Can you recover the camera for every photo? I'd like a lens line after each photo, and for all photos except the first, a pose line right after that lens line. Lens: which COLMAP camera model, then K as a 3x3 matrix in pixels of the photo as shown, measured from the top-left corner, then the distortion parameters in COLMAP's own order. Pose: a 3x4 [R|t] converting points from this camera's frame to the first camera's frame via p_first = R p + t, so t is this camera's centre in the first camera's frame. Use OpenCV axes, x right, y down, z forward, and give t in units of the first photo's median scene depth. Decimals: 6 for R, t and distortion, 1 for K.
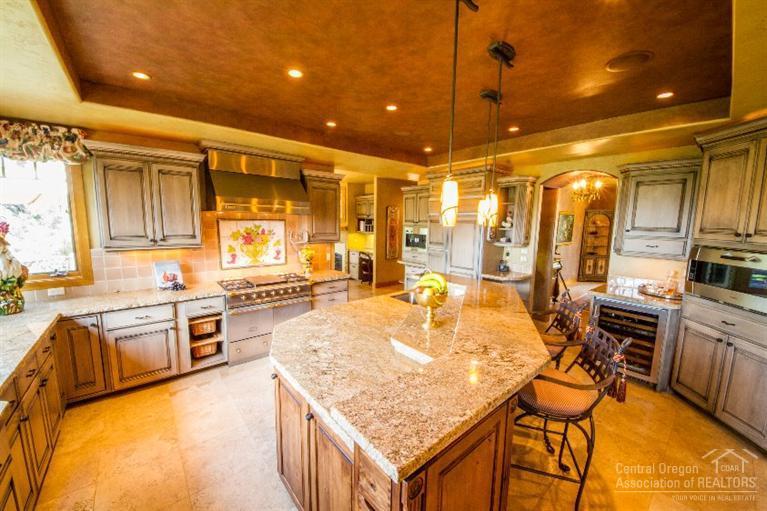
lens RADIAL K [[293.4, 0, 380.6], [0, 293.4, 257.2], [0, 0, 1]] dist [-0.001414, -0.000042]
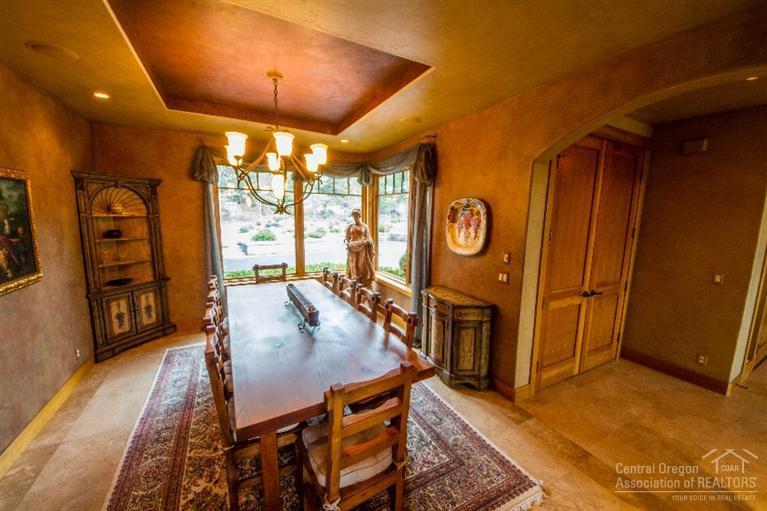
lens RADIAL K [[293.4, 0, 382.3], [0, 293.4, 256.2], [0, 0, 1]] dist [-0.001414, -0.000042]
pose [[0.198013, -0.155767, 0.967743, 0.402719], [0.112896, 0.984346, 0.135340, -0.064761], [-0.973676, 0.082455, 0.212499, 0.550676]]
